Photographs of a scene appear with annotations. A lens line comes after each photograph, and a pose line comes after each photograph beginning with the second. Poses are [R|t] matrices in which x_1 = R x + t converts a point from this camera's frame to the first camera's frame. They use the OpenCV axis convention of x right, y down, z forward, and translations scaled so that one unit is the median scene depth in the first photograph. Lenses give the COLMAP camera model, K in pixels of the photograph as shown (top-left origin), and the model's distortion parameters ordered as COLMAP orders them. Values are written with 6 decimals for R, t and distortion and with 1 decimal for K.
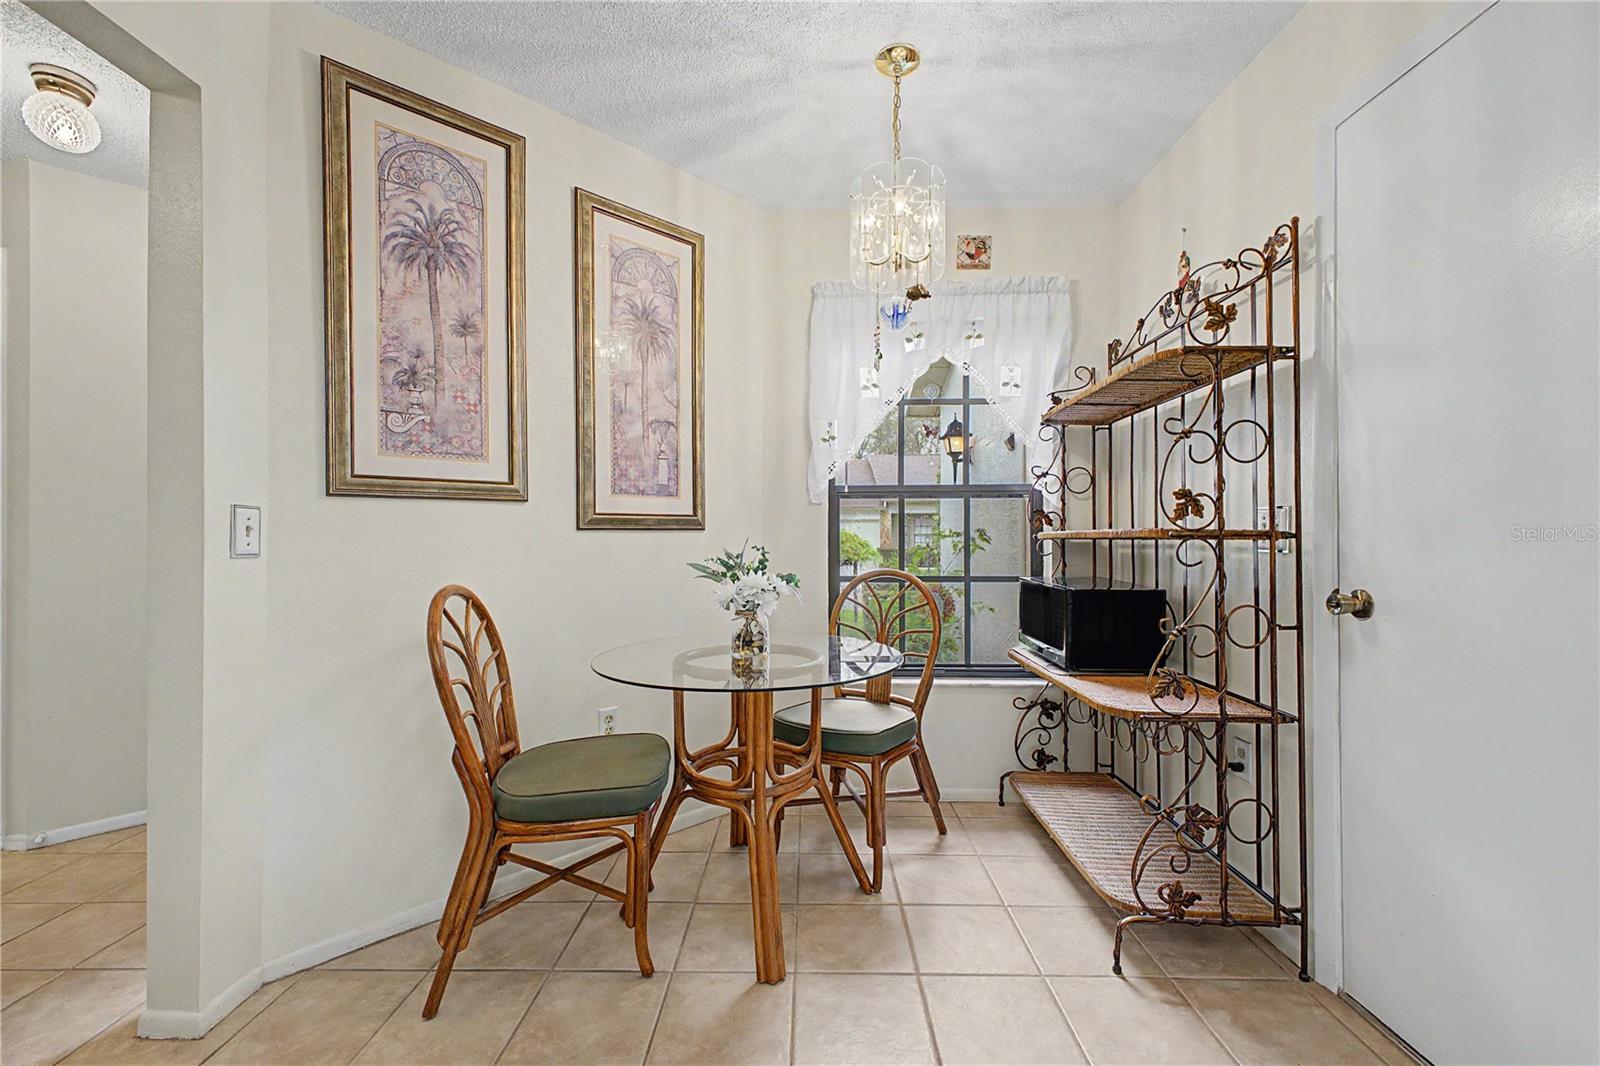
lens RADIAL K [[659.5, 0, 802.4], [0, 659.5, 542.5], [0, 0, 1]] dist [0.011278, -0.001871]
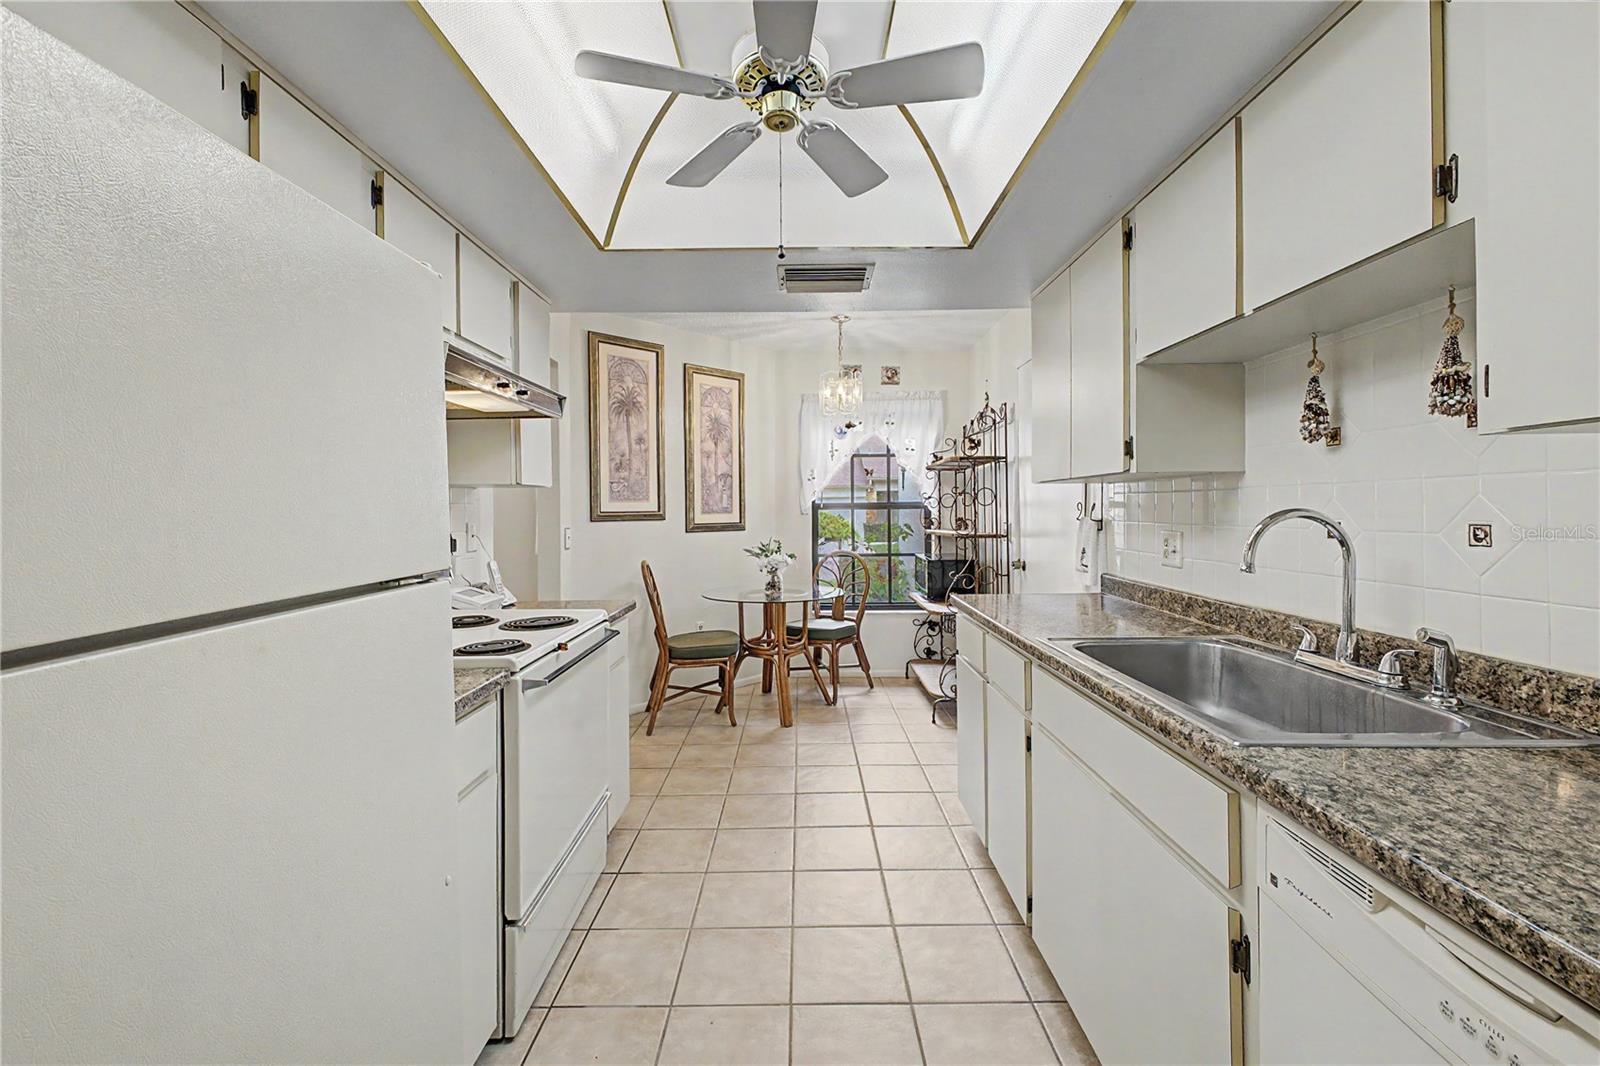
lens RADIAL K [[659.5, 0, 803.6], [0, 659.5, 517.5], [0, 0, 1]] dist [0.011278, -0.001871]
pose [[0.999866, -0.006730, 0.014910, -0.012911], [0.006692, 0.999974, 0.002562, -0.068889], [-0.014927, -0.002462, 0.999886, -1.039940]]
